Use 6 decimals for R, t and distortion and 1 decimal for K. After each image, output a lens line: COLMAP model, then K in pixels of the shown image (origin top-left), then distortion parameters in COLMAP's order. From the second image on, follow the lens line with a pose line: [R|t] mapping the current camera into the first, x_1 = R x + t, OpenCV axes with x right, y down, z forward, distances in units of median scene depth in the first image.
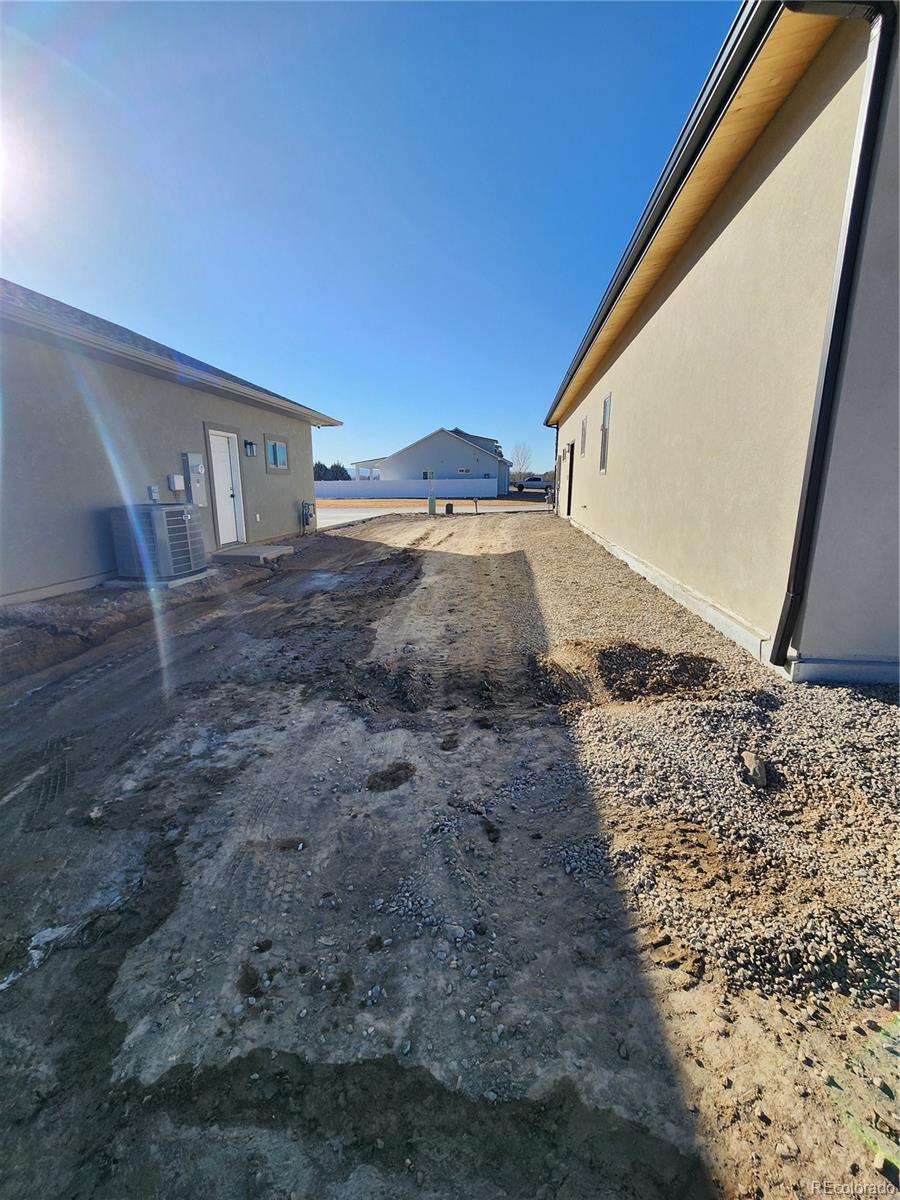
lens RADIAL K [[503.5, 0, 450.0], [0, 503.5, 600.0], [0, 0, 1]] dist [-0.000889, -0.000324]
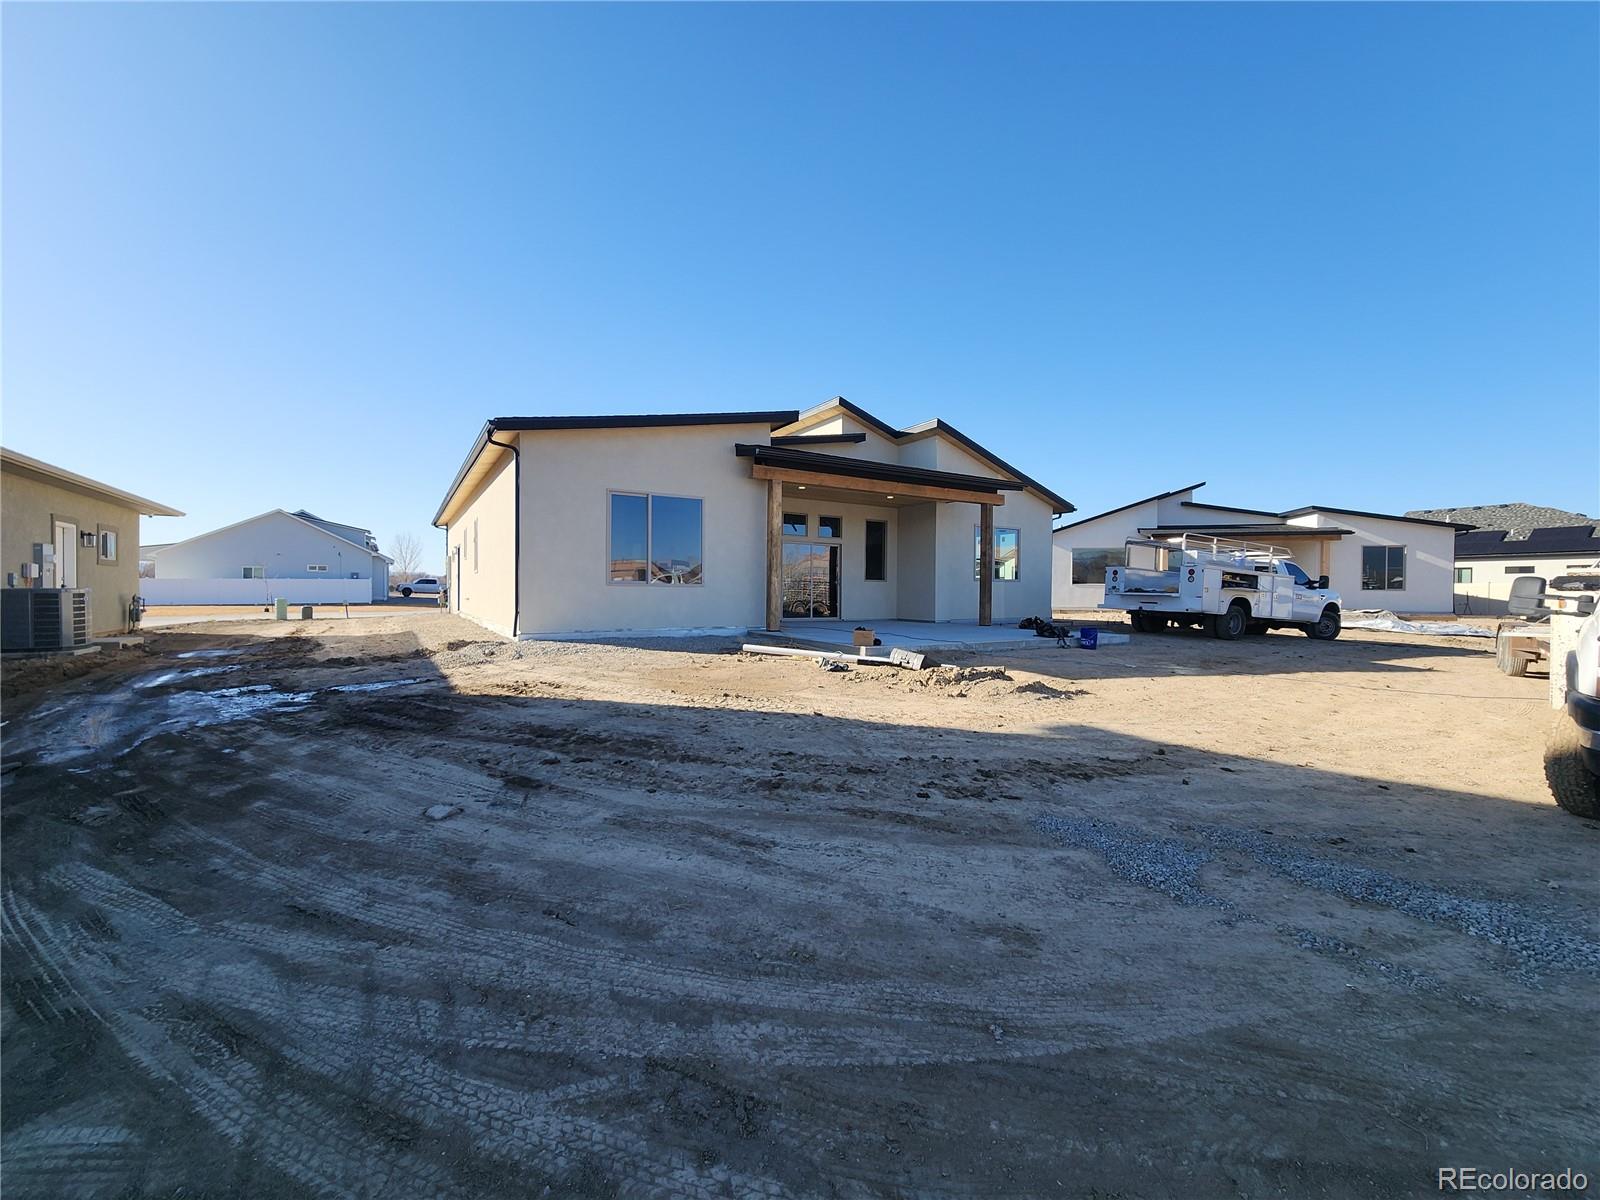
lens RADIAL K [[671.3, 0, 800.0], [0, 671.3, 600.0], [0, 0, 1]] dist [-0.000889, -0.000324]
pose [[0.786280, -0.000887, 0.617869, -0.070315], [0.131372, 0.977374, -0.165776, 0.128685], [-0.603742, 0.211517, 0.768606, -0.492738]]
